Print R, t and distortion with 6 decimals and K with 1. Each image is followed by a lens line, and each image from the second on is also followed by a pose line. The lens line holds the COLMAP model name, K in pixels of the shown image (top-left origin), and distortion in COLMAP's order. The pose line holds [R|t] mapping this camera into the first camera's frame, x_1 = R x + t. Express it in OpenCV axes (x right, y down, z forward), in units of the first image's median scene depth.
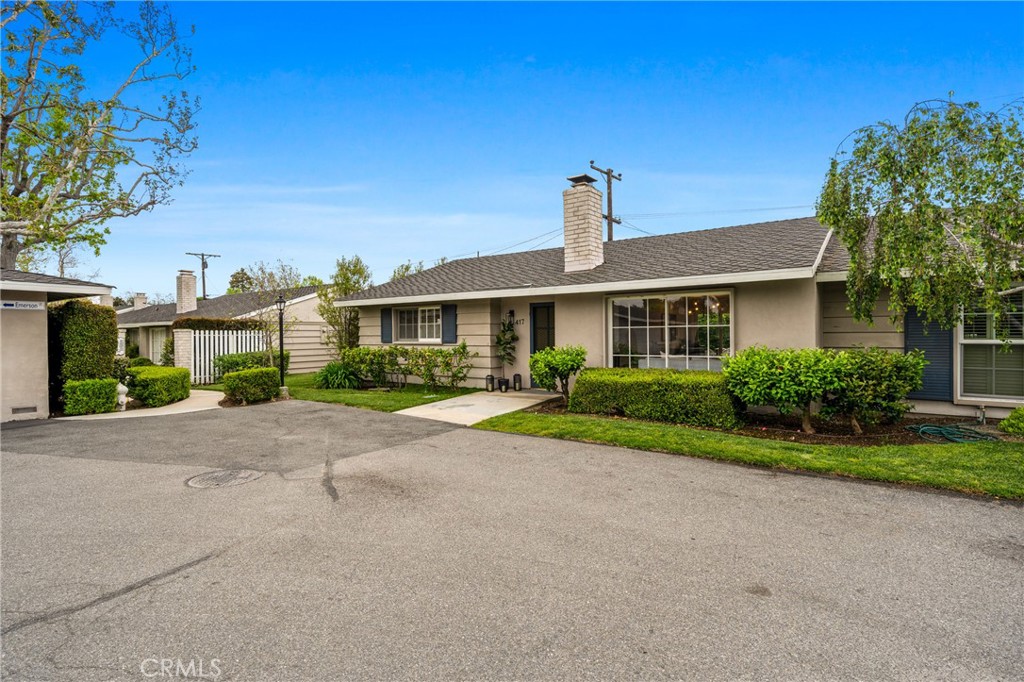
lens RADIAL K [[506.3, 0, 515.2], [0, 506.3, 344.1], [0, 0, 1]] dist [0.011511, -0.000165]
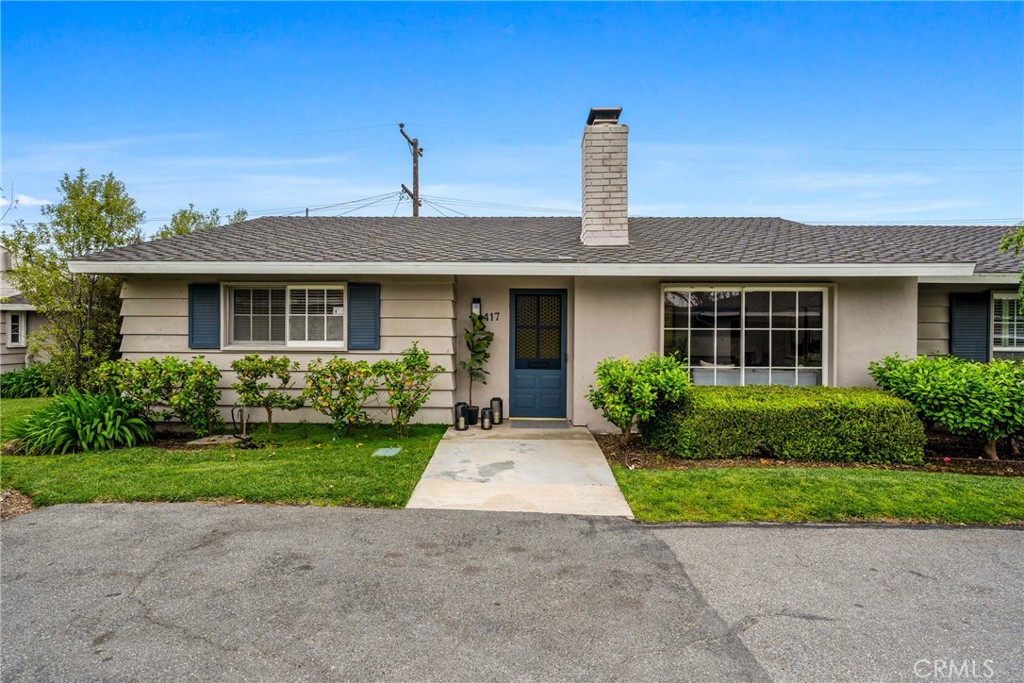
lens RADIAL K [[506.3, 0, 512.7], [0, 506.3, 340.4], [0, 0, 1]] dist [0.011511, -0.000165]
pose [[0.828941, 0.004614, 0.559318, -0.331505], [-0.001294, 0.999979, -0.006331, -0.009321], [-0.559335, 0.004524, 0.828929, 0.446399]]
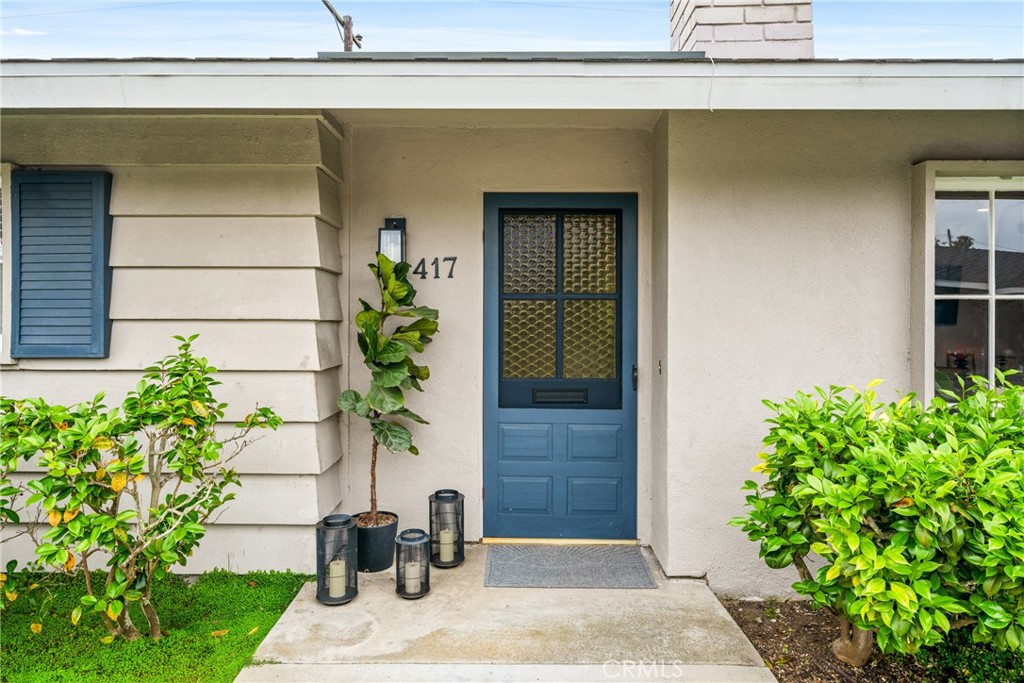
lens RADIAL K [[646.9, 0, 510.6], [0, 646.9, 333.8], [0, 0, 1]] dist [0.003284, 0.000620]
pose [[0.822800, 0.002977, 0.568324, -0.137014], [0.000318, 0.999984, -0.005699, -0.010532], [-0.568332, 0.004870, 0.822785, 0.724925]]
